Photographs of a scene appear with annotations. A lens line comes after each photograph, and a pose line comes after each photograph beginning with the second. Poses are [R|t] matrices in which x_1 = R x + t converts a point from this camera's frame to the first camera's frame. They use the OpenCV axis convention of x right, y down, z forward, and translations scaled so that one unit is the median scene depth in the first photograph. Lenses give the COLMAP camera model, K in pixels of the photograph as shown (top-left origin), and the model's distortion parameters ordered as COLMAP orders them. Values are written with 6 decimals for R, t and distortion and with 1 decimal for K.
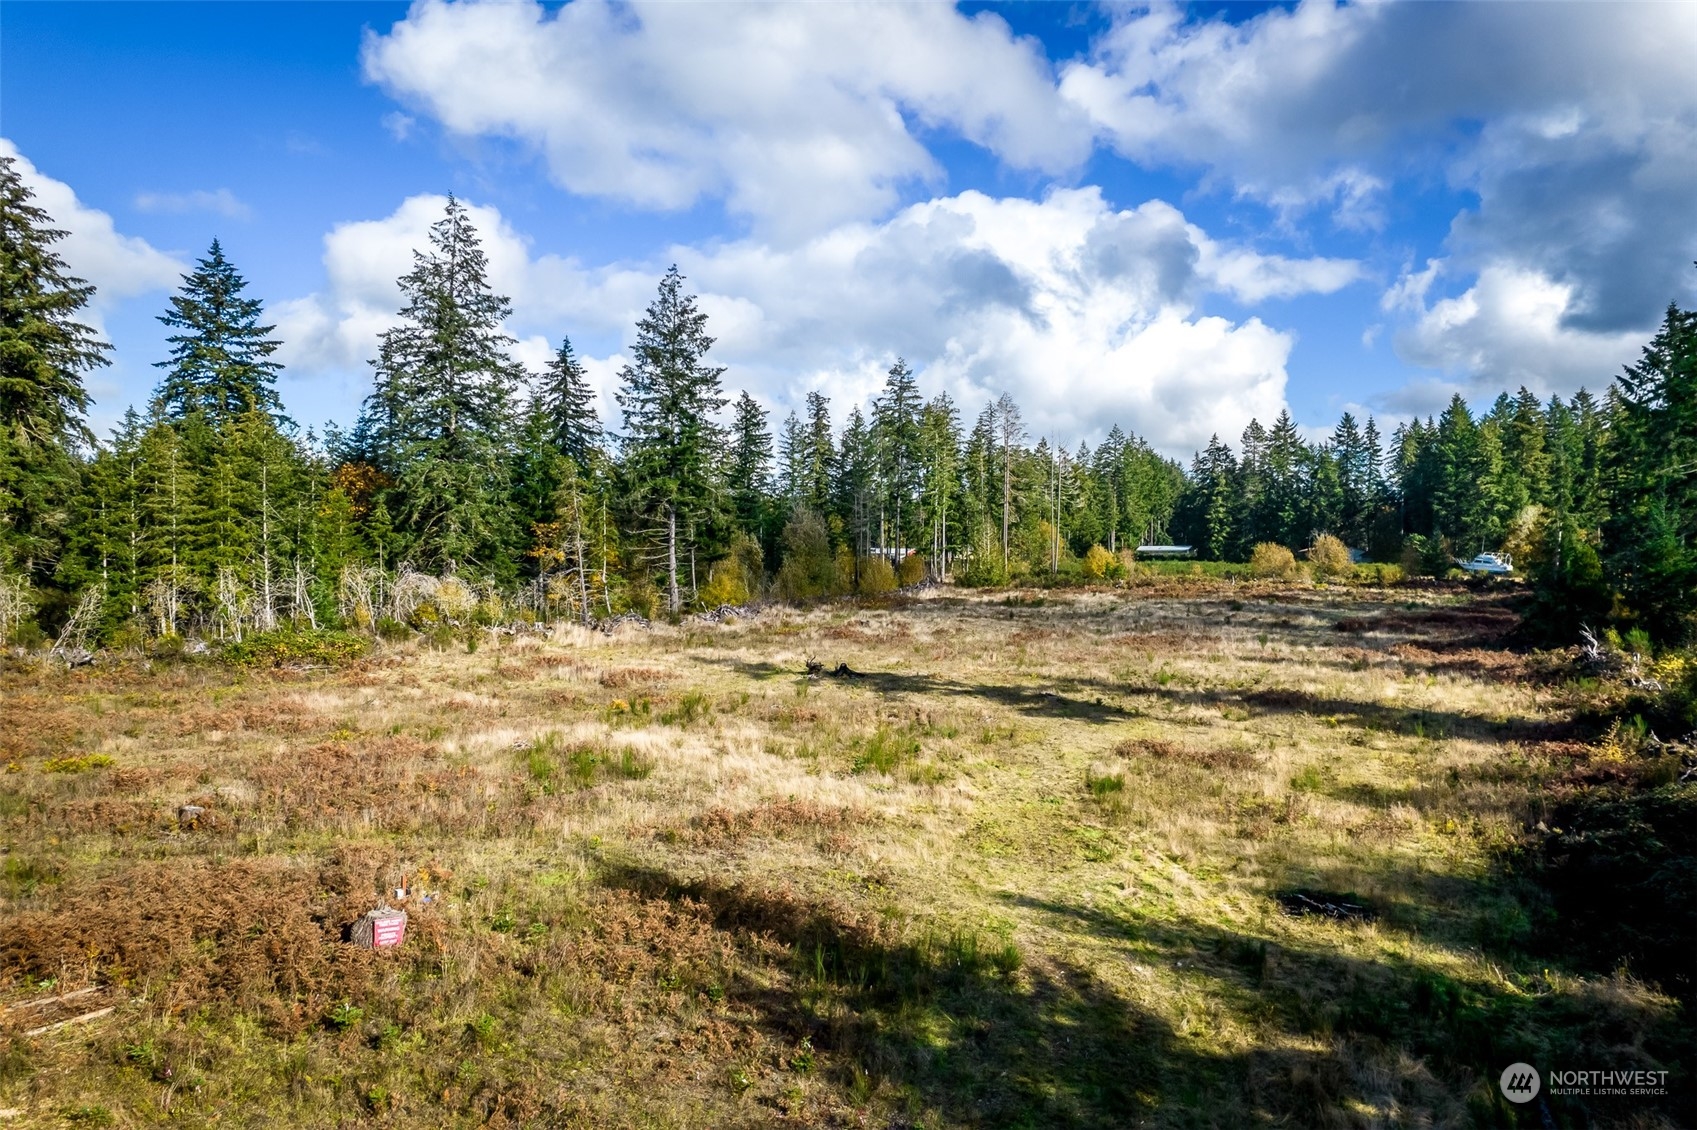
lens RADIAL K [[1086.2, 0, 848.5], [0, 1086.2, 565.0], [0, 0, 1]] dist [-0.067170, 0.051084]
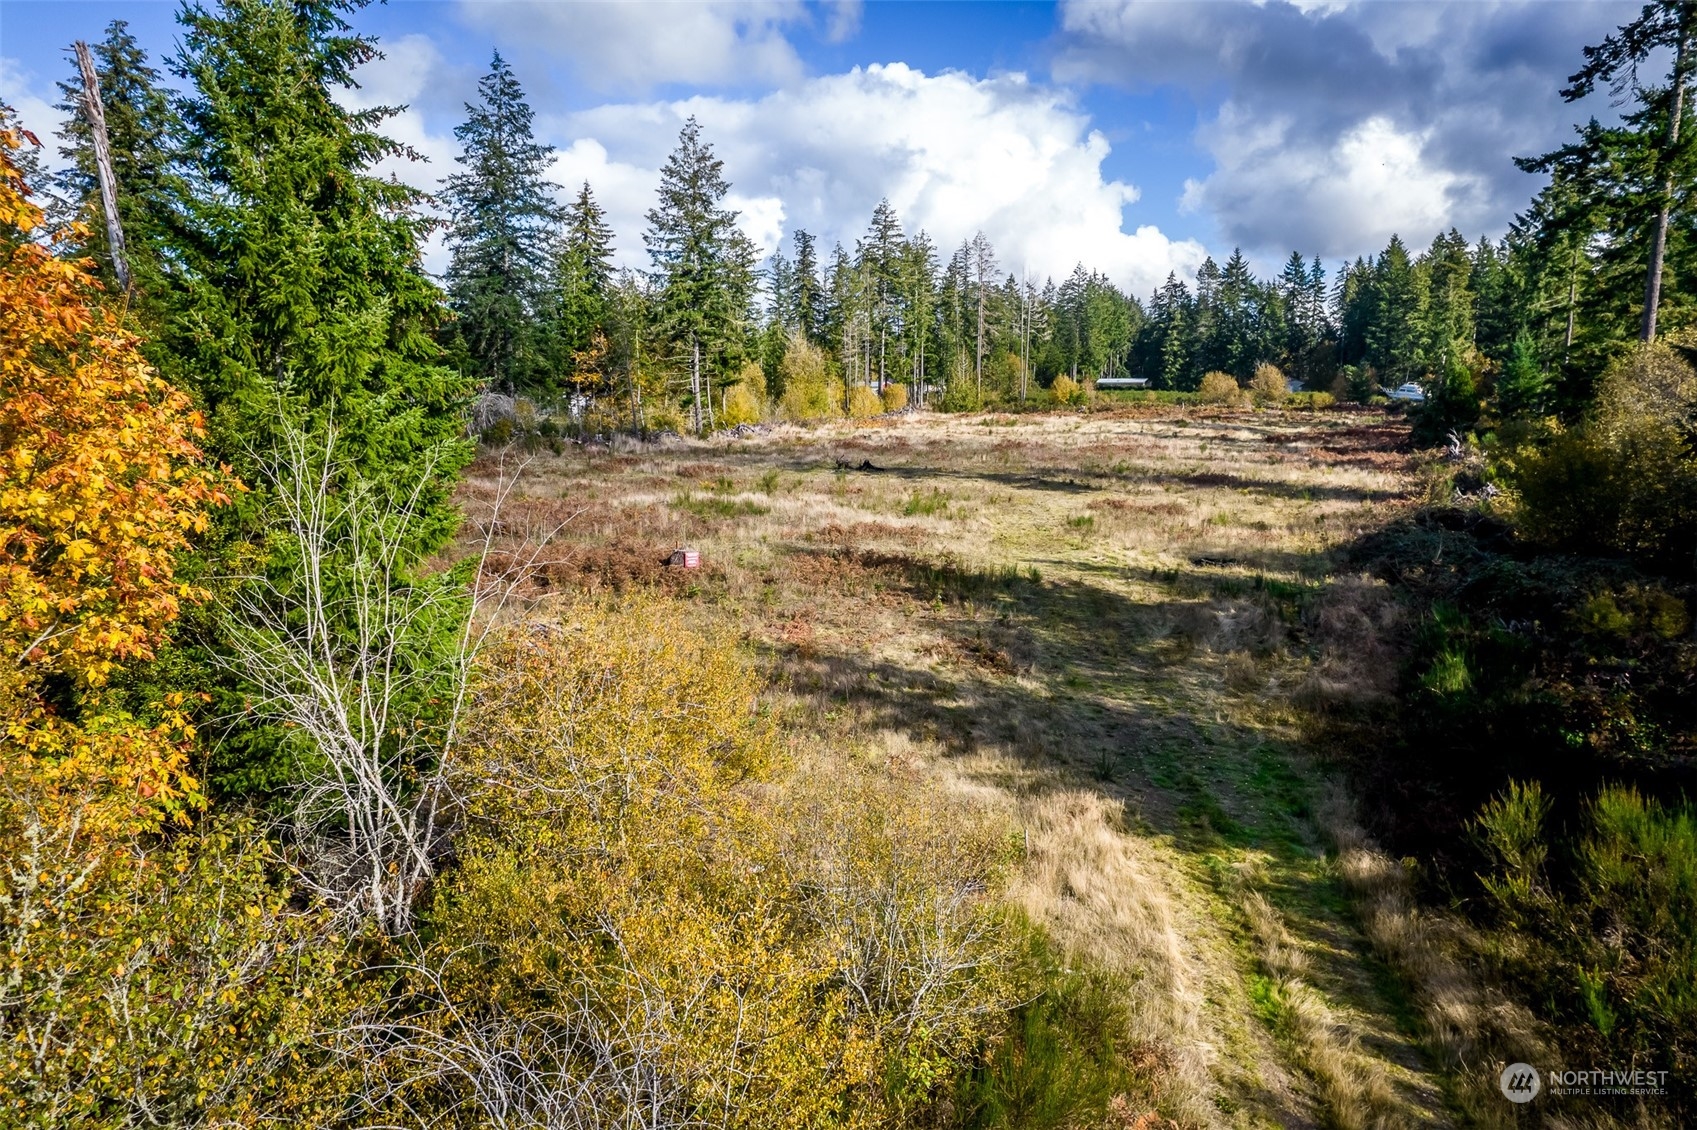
lens RADIAL K [[1091.2, 0, 852.3], [0, 1091.2, 562.0], [0, 0, 1]] dist [-0.065697, 0.054930]
pose [[0.999009, -0.010426, 0.043259, -0.050015], [0.004162, 0.989794, 0.142443, 0.018556], [-0.044303, -0.142122, 0.988857, -0.165516]]
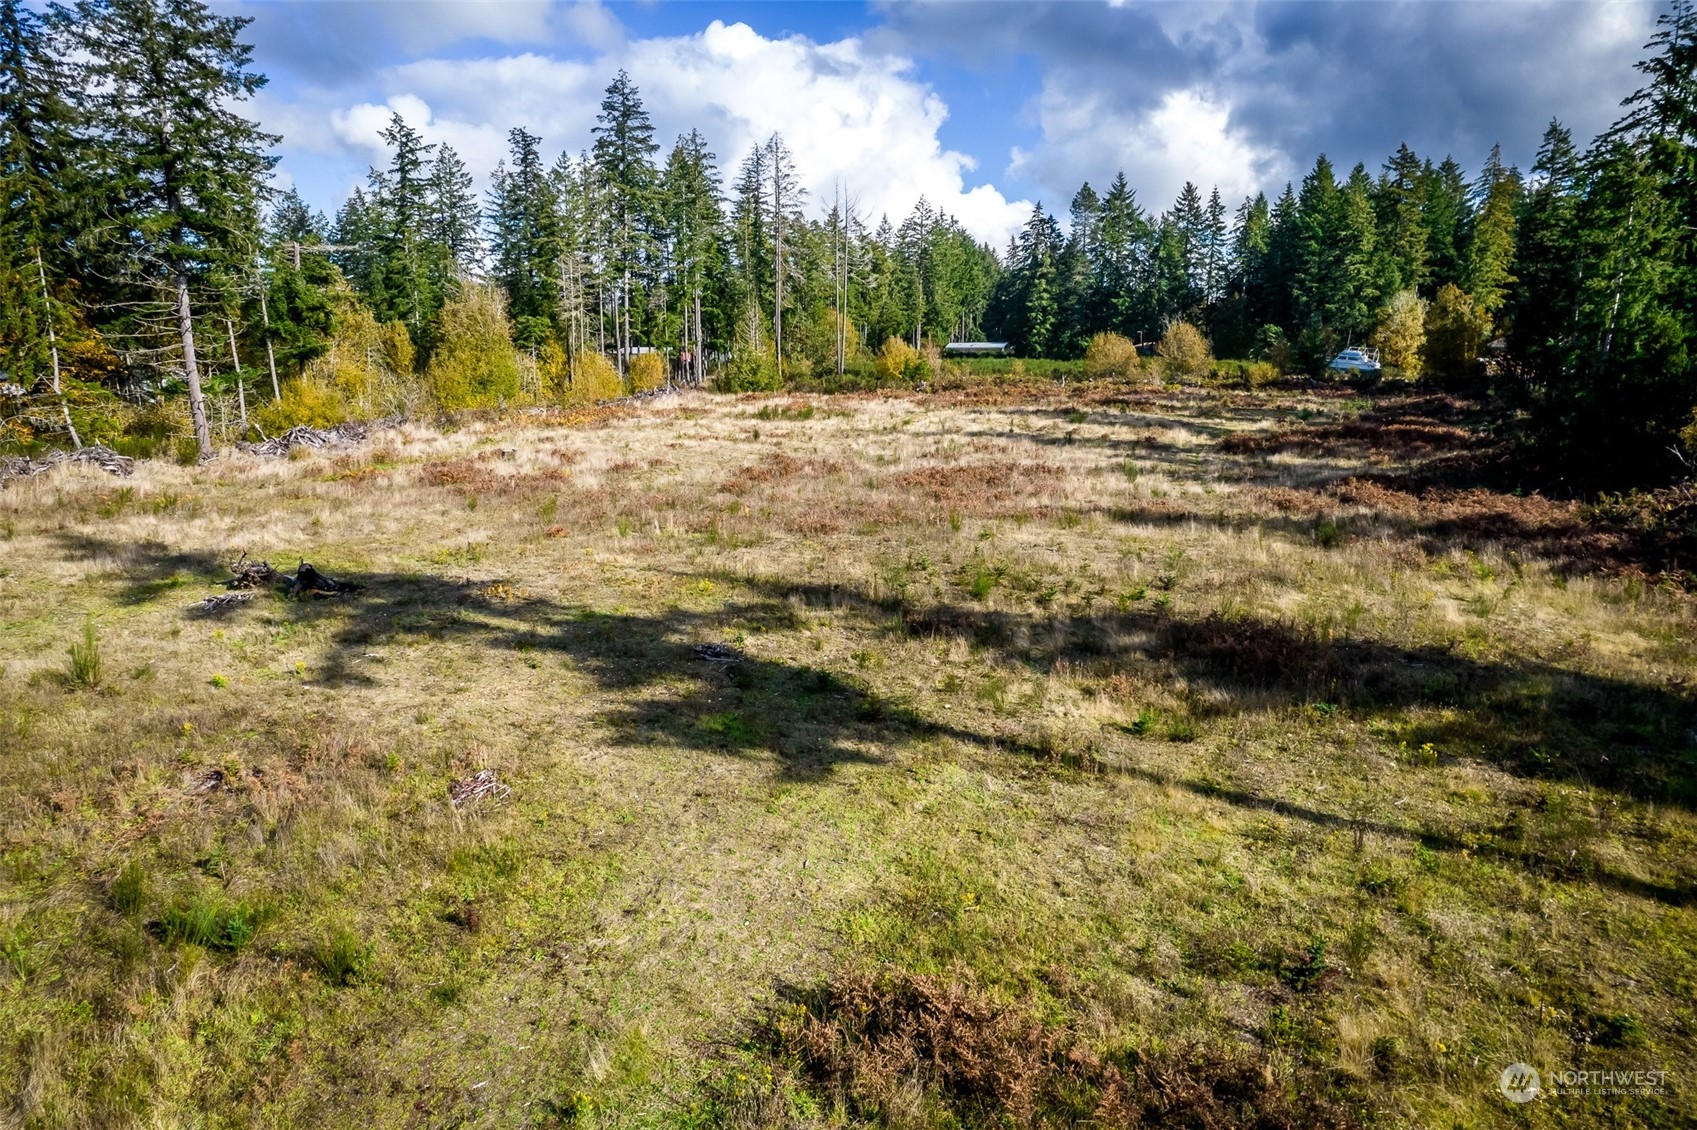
lens RADIAL K [[1086.2, 0, 848.5], [0, 1086.2, 565.0], [0, 0, 1]] dist [-0.067170, 0.051084]
pose [[0.985602, -0.036684, 0.165055, 0.096376], [0.006926, 0.984121, 0.177363, 0.007604], [-0.168941, -0.173666, 0.970206, 0.338939]]
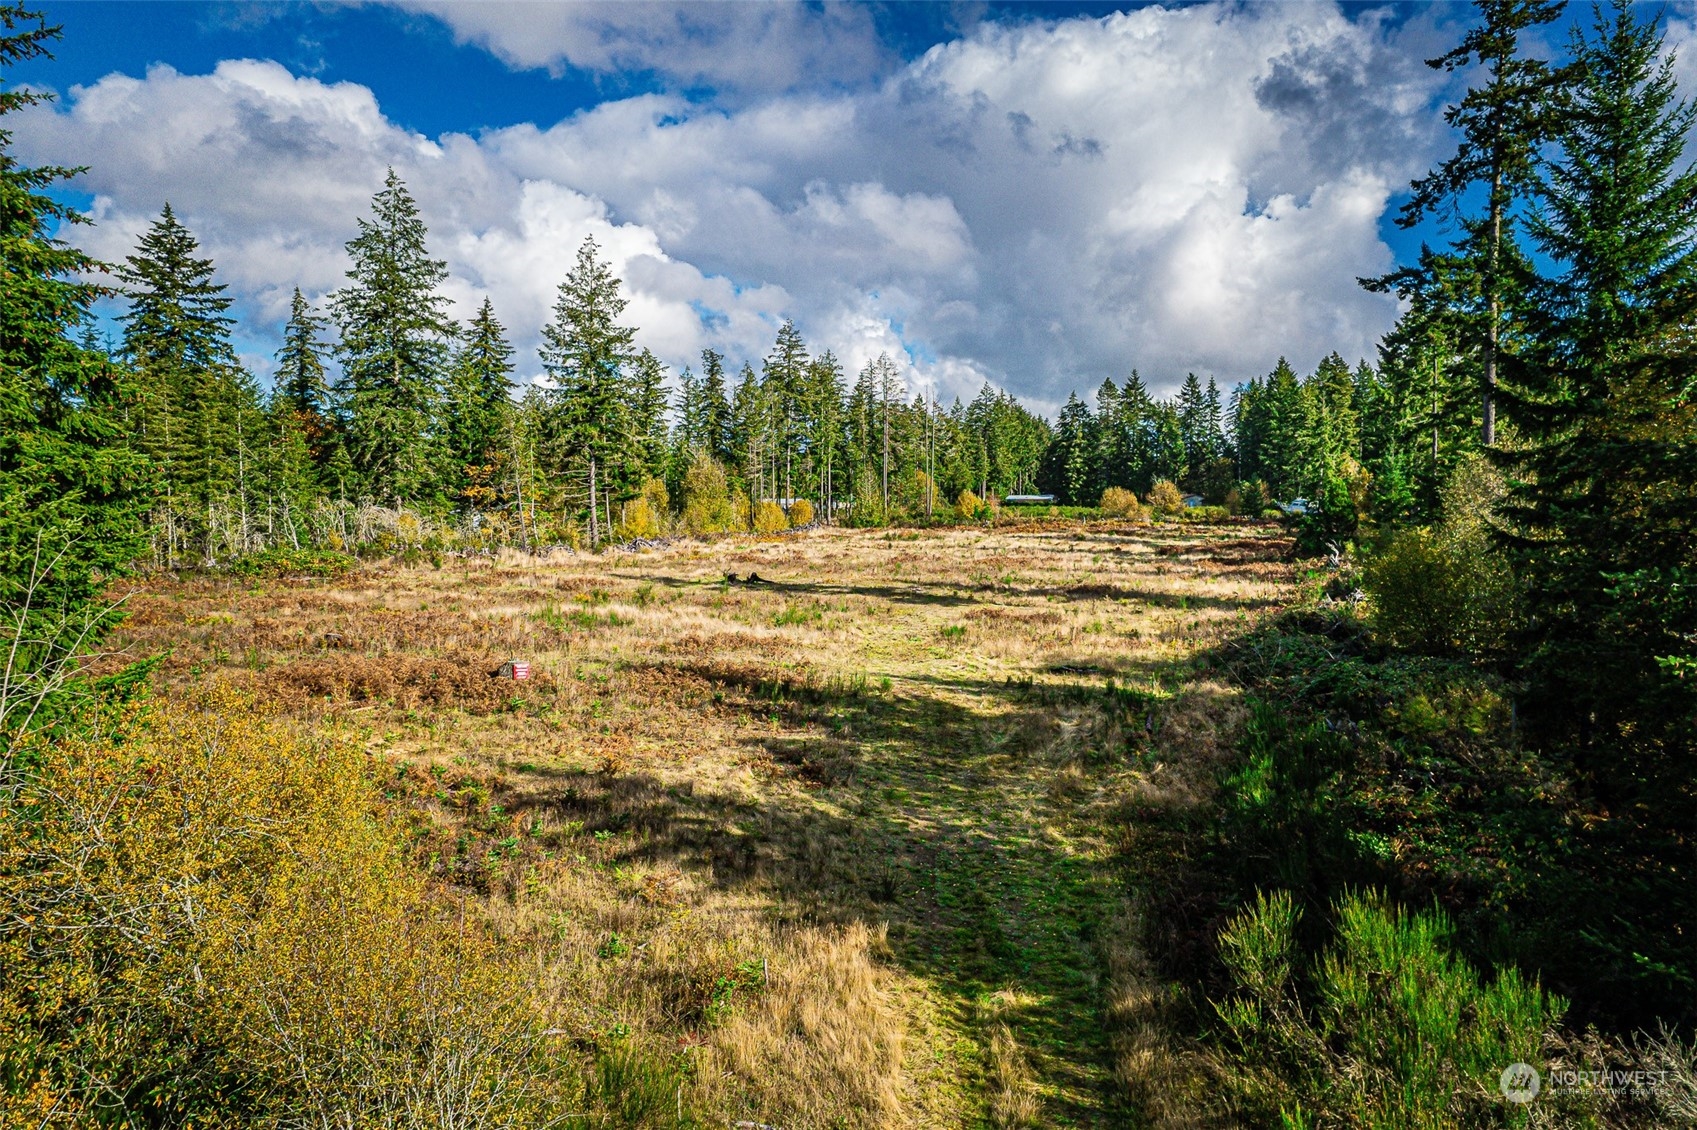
lens RADIAL K [[1087.8, 0, 852.2], [0, 1087.8, 571.9], [0, 0, 1]] dist [-0.060436, 0.032532]
pose [[0.993655, -0.010463, 0.111986, -0.020794], [0.005517, 0.998999, 0.044383, 0.023274], [-0.112339, -0.043484, 0.992718, -0.154405]]
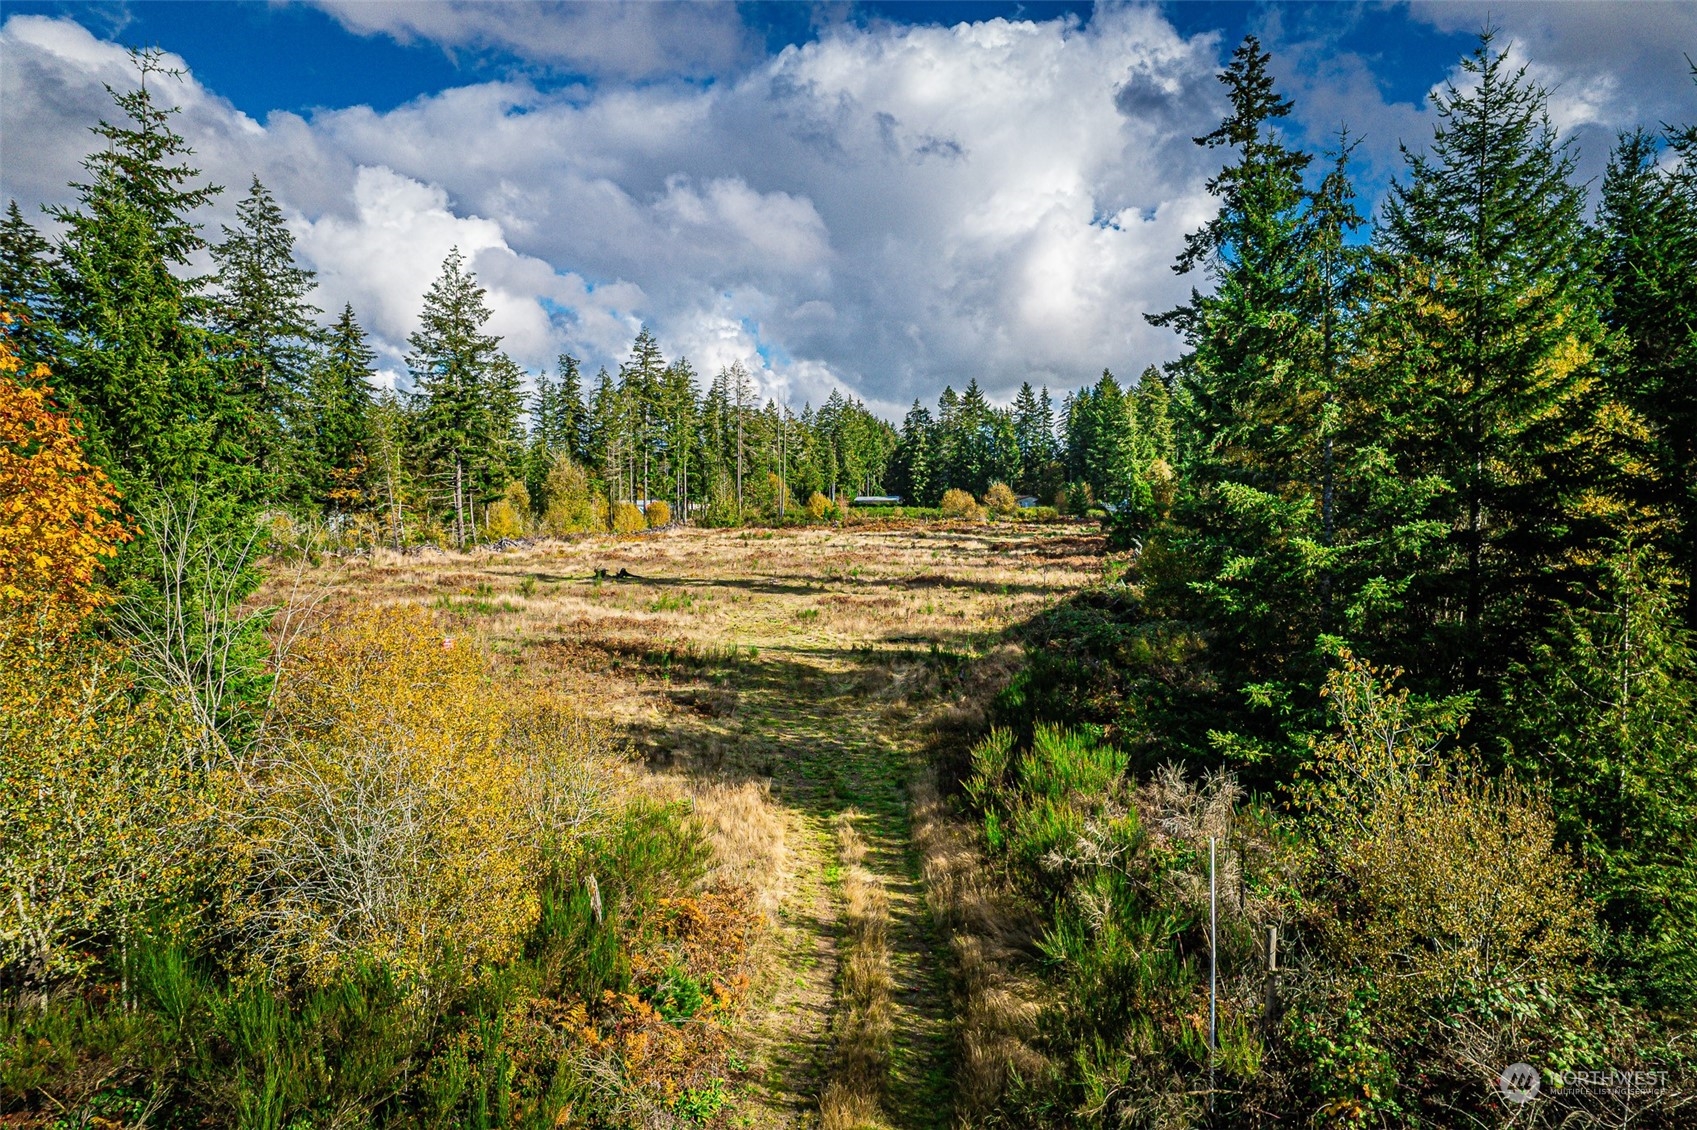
lens RADIAL K [[1087.8, 0, 852.2], [0, 1087.8, 571.9], [0, 0, 1]] dist [-0.060436, 0.032532]
pose [[0.968872, -0.019671, 0.246781, -0.039896], [0.009053, 0.998987, 0.044089, 0.025300], [-0.247398, -0.040482, 0.968068, -0.237726]]
